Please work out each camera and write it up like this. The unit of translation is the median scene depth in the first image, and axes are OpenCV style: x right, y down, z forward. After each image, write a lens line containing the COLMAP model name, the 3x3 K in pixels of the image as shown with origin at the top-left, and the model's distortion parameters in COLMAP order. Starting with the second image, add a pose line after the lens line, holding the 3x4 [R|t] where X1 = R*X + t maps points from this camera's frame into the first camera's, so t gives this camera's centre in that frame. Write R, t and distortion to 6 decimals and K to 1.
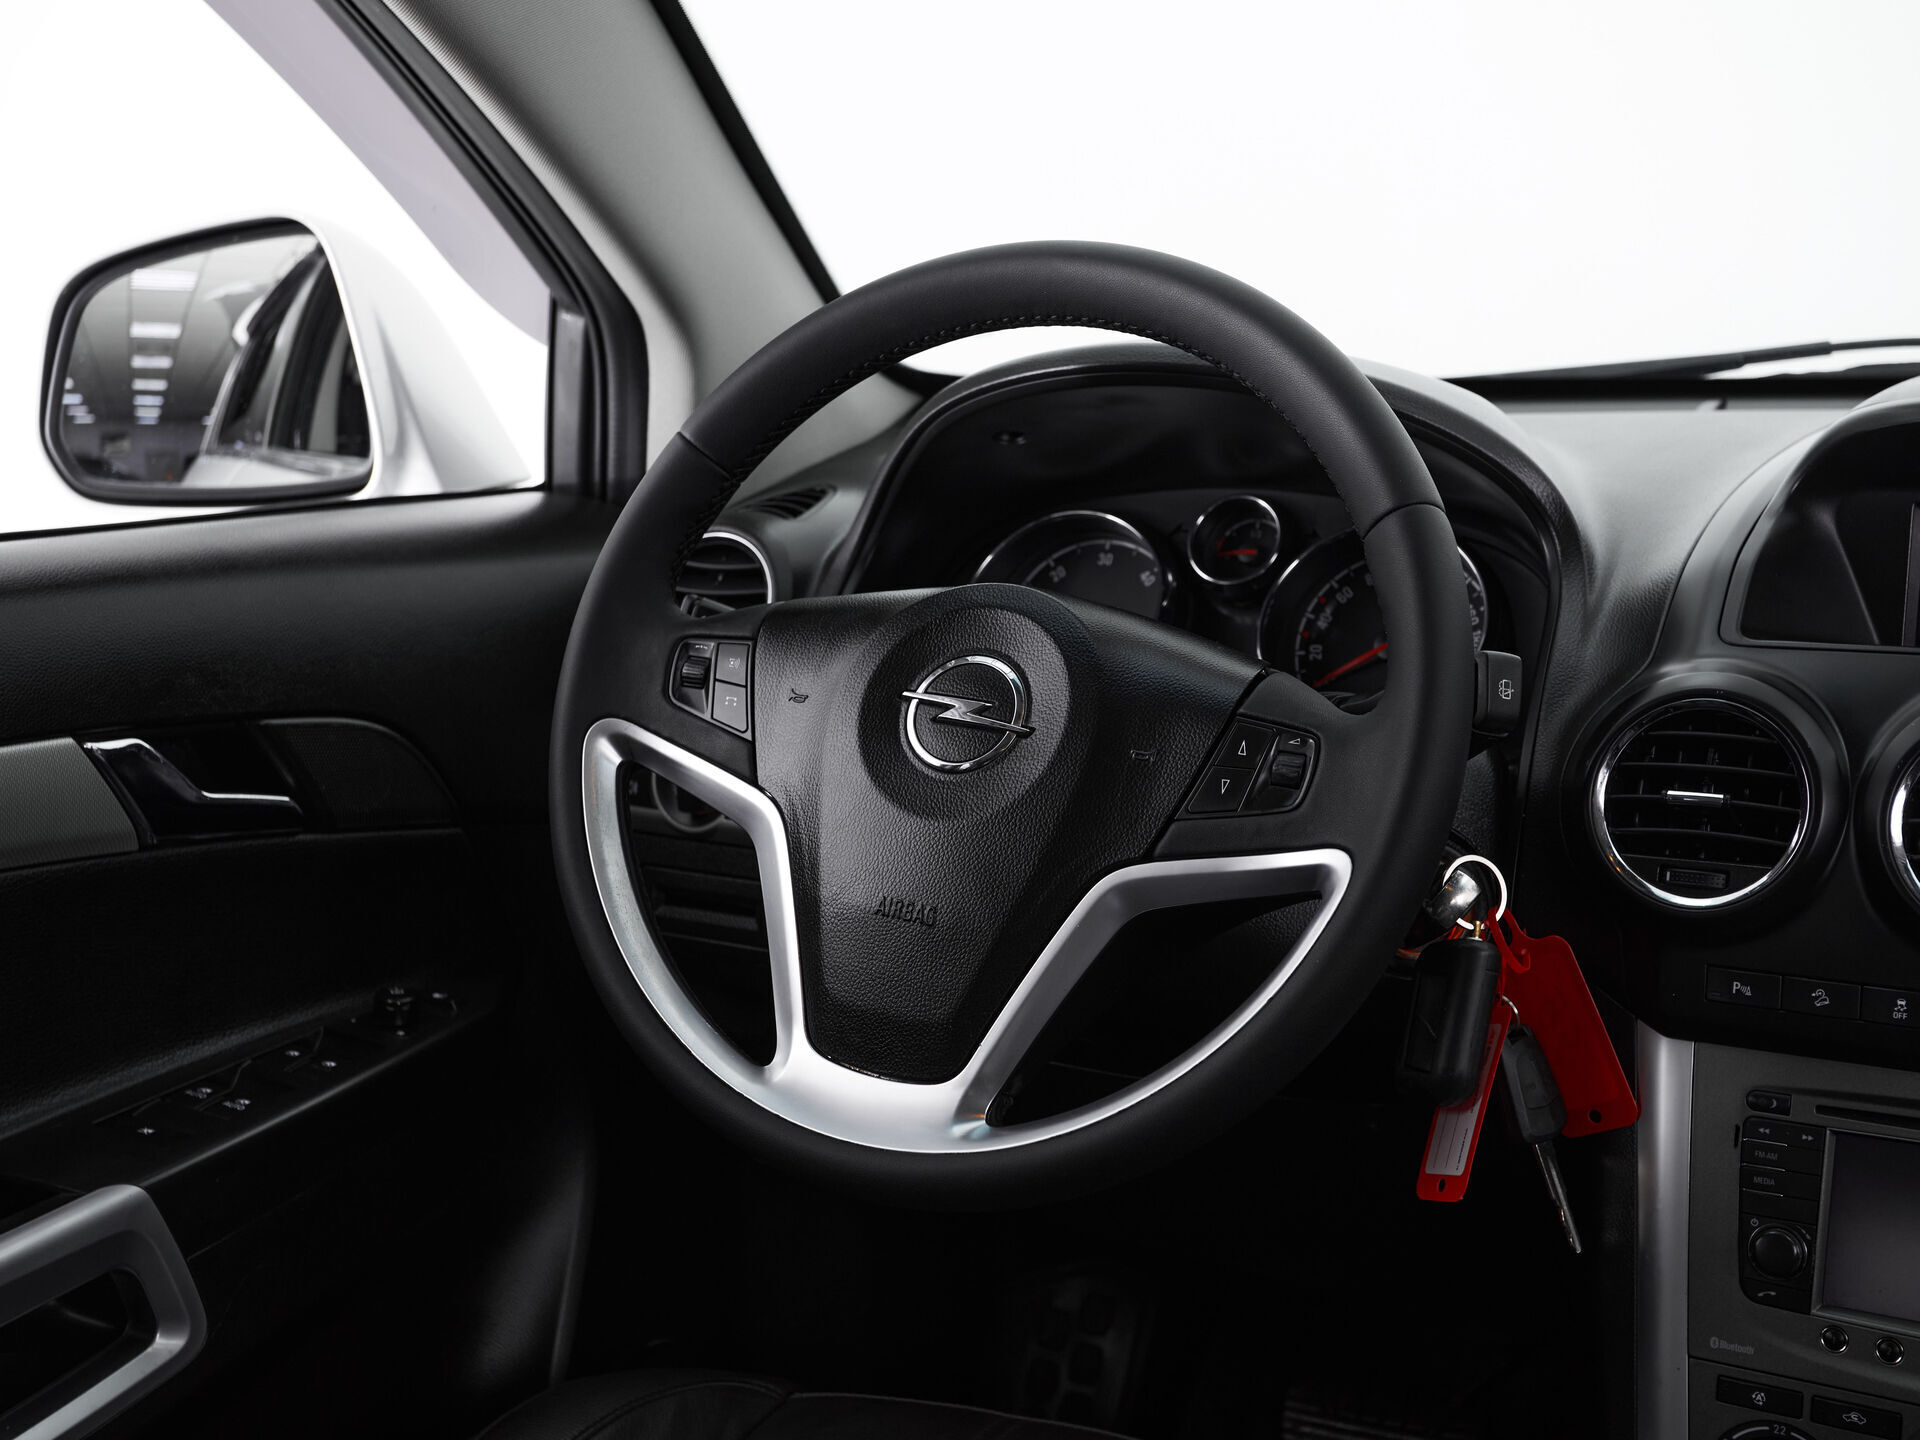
lens RADIAL K [[2332.3, 0, 953.3], [0, 2332.3, 709.3], [0, 0, 1]] dist [0.035285, 0.000000]
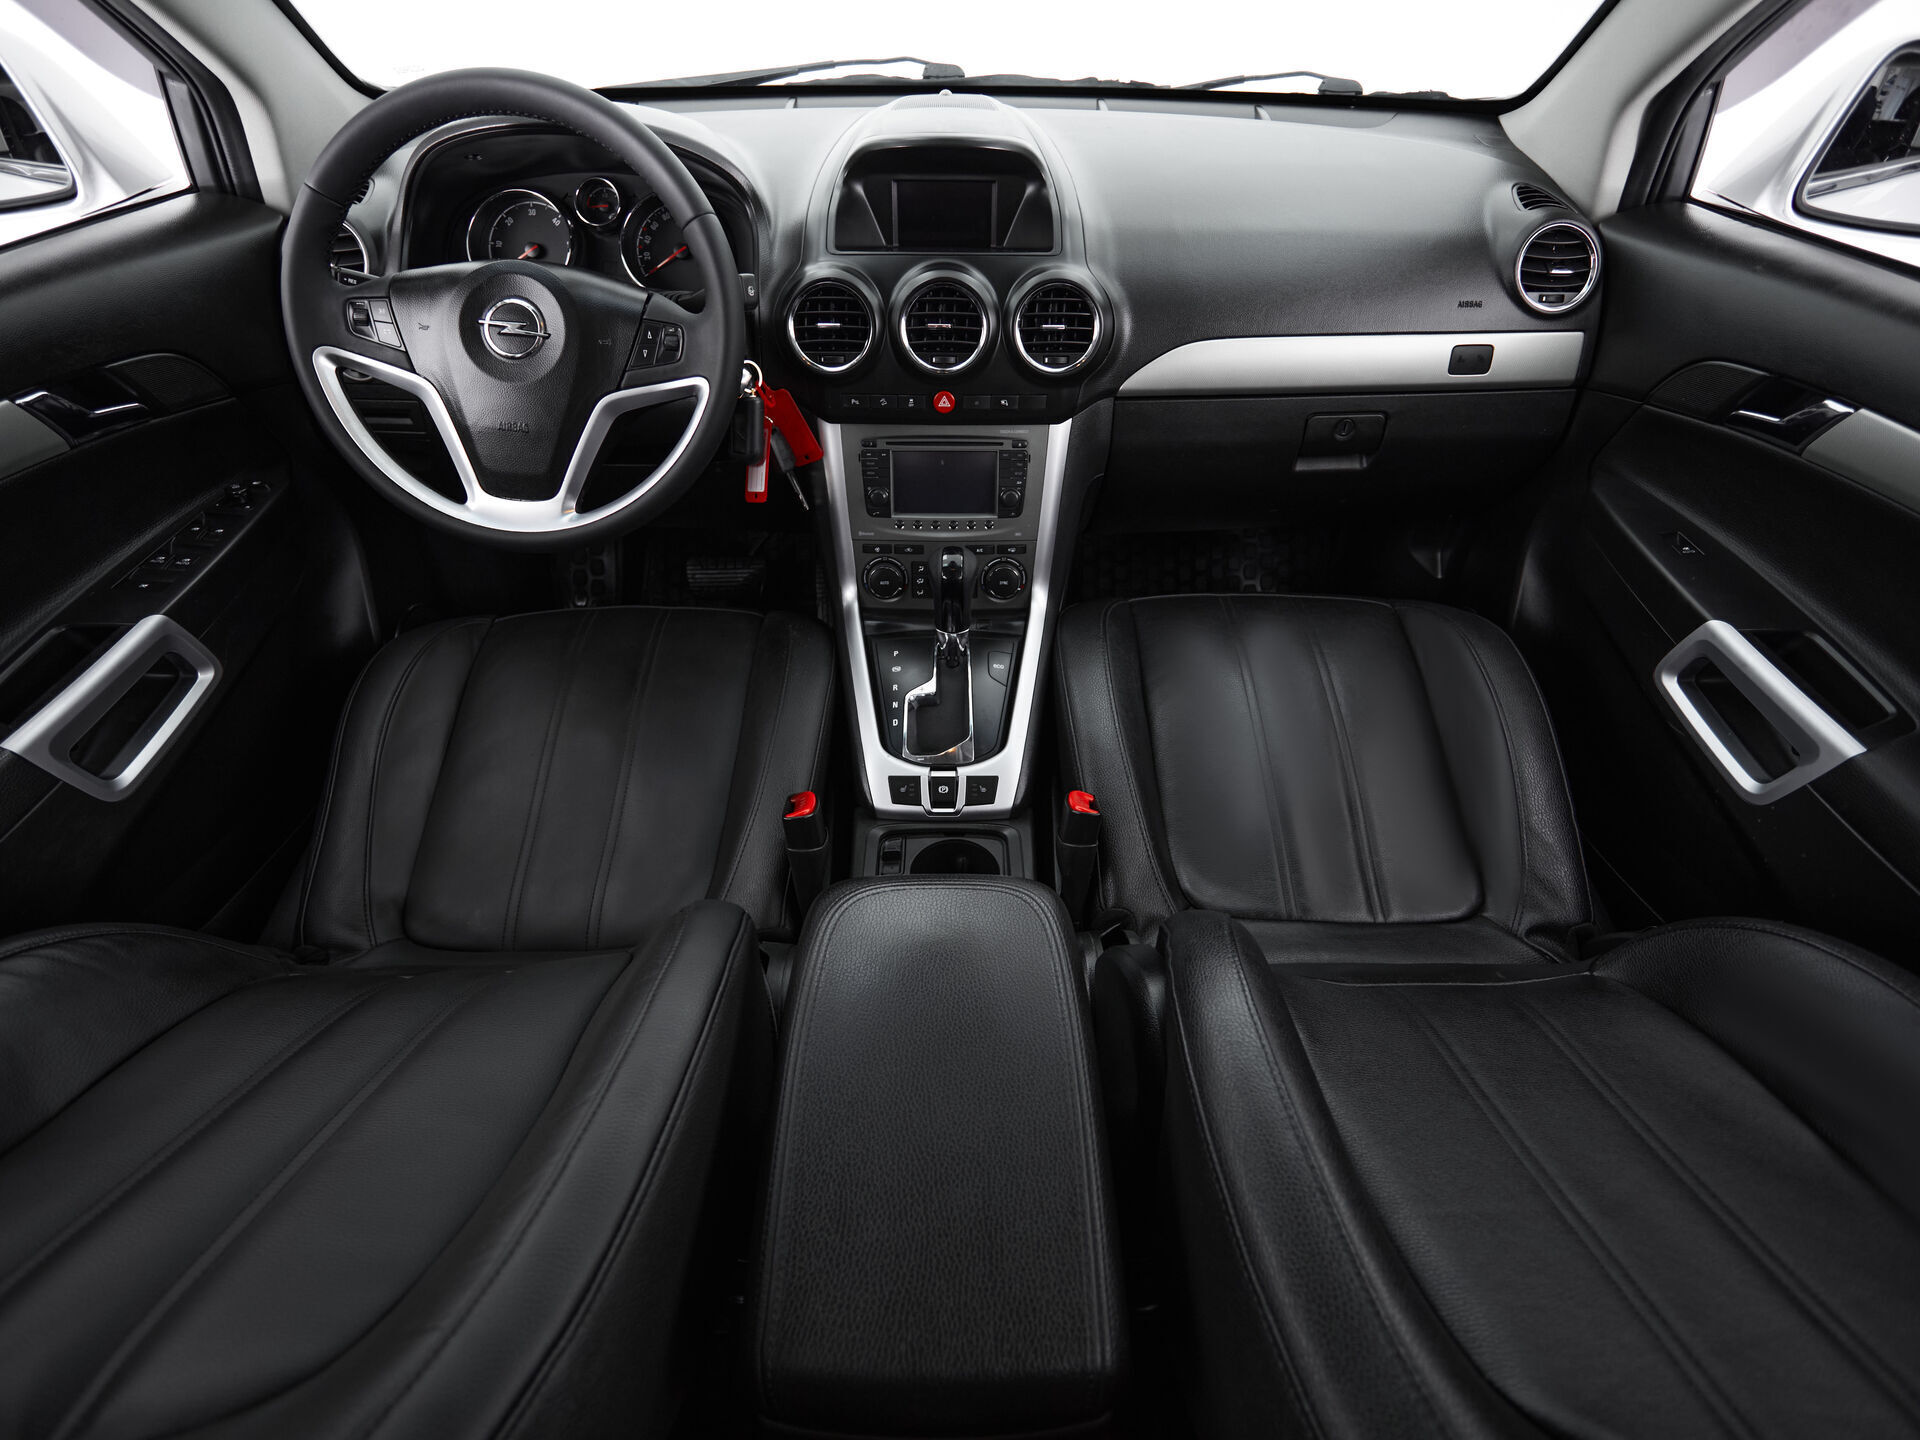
lens RADIAL K [[1030.7, 0, 962.1], [0, 1030.7, 716.1], [0, 0, 1]] dist [0.001957, -0.004956]
pose [[0.883626, -0.274644, 0.379178, -0.086347], [0.065497, 0.874422, 0.480725, -0.113096], [-0.463590, -0.399946, 0.790650, -0.101820]]
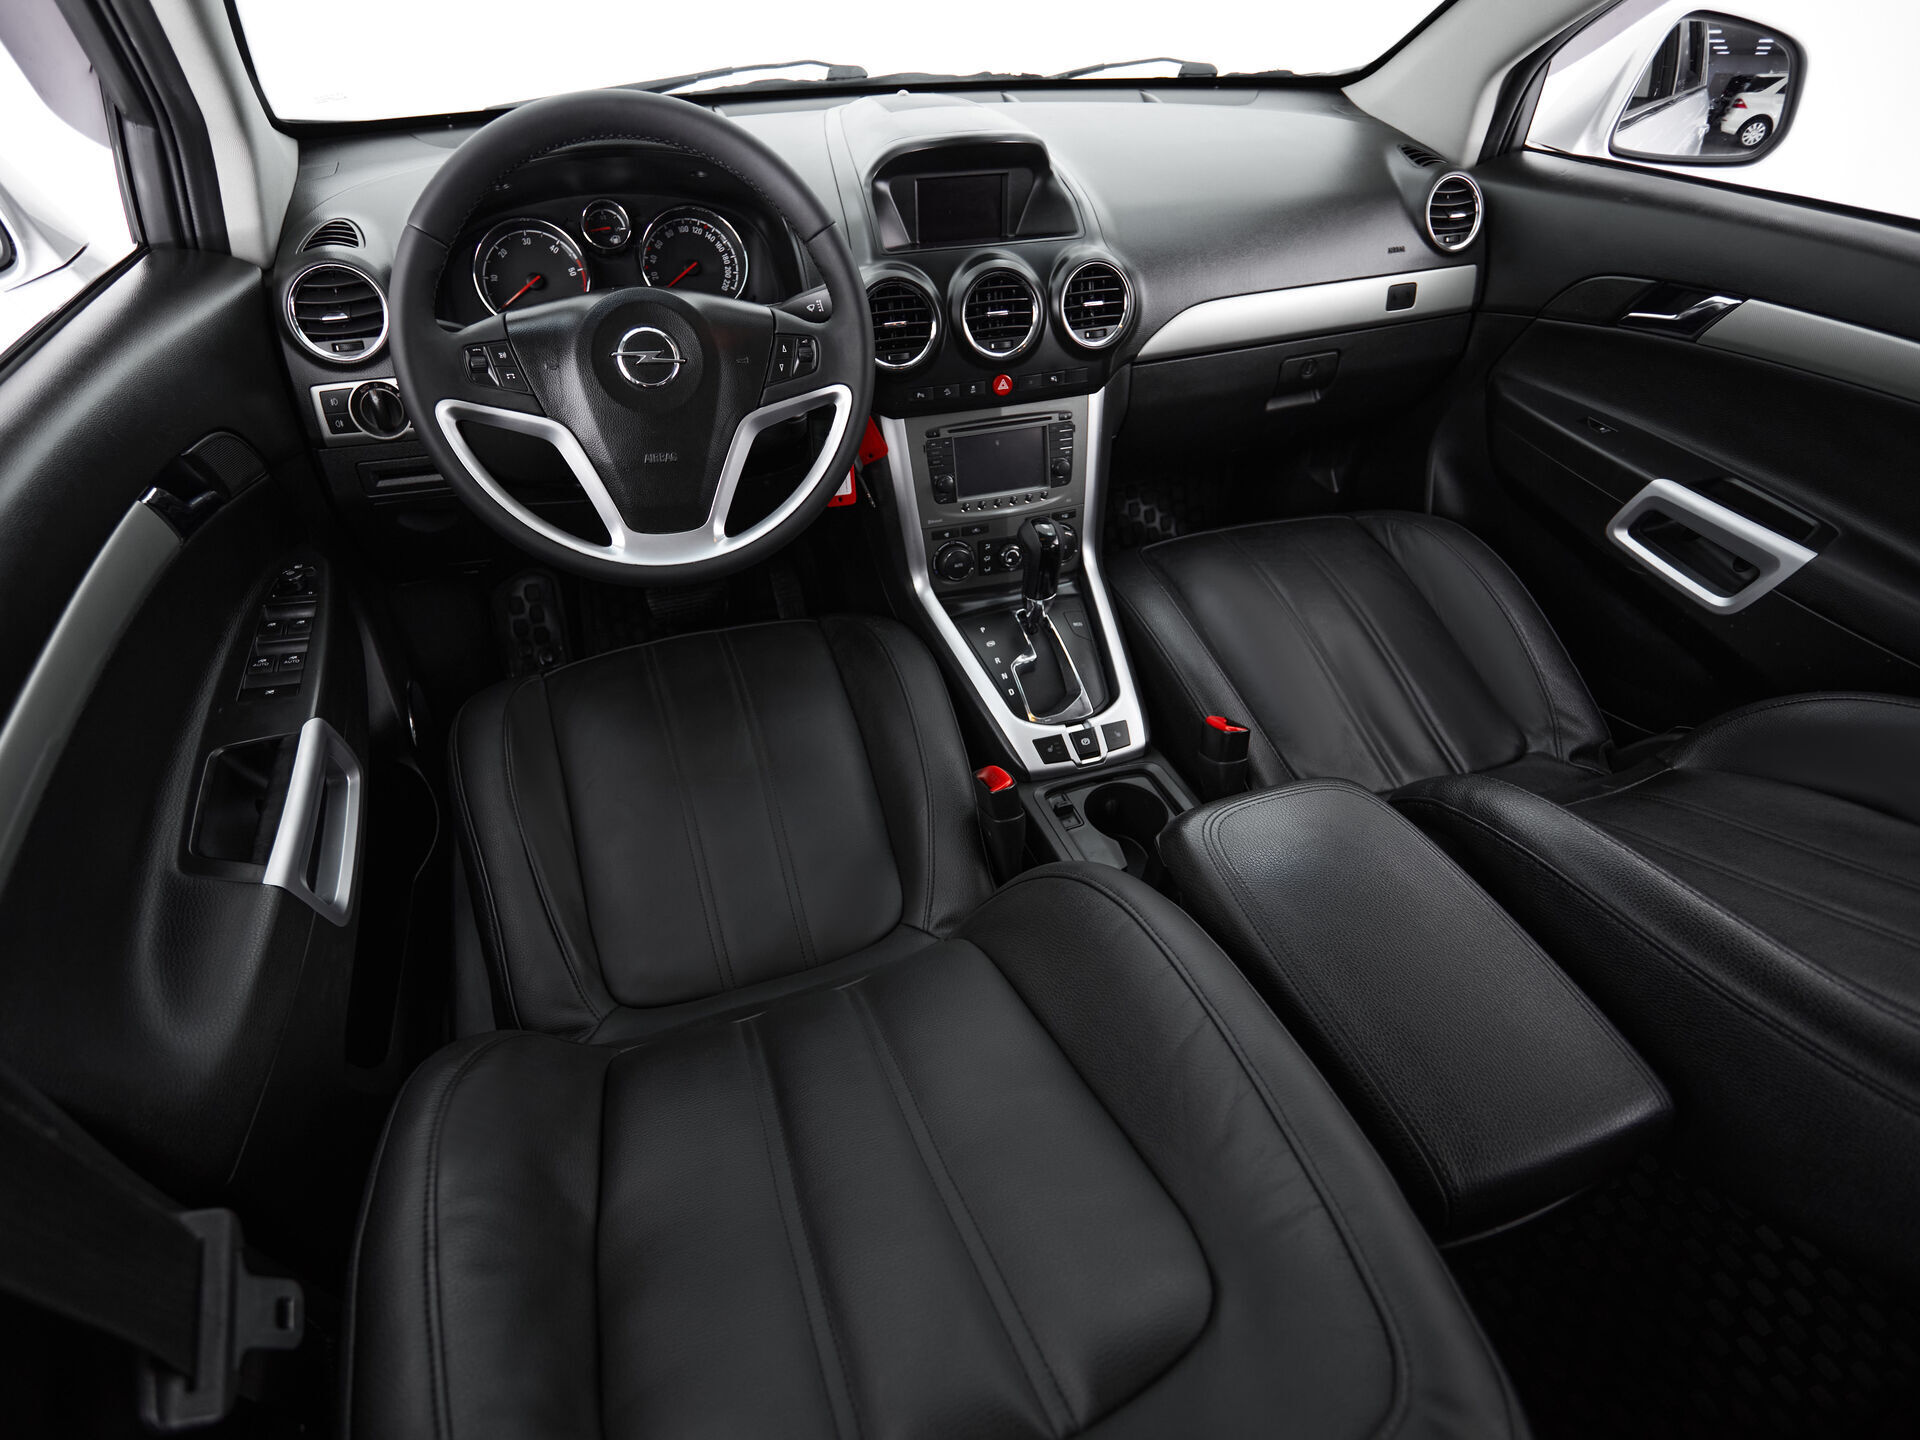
lens RADIAL K [[1030.7, 0, 921.4], [0, 1030.7, 714.5], [0, 0, 1]] dist [0.001957, -0.004956]
pose [[0.694313, -0.435789, 0.572729, -0.480670], [0.116720, 0.853469, 0.507905, -0.162016], [-0.710145, -0.285796, 0.643439, 0.118442]]
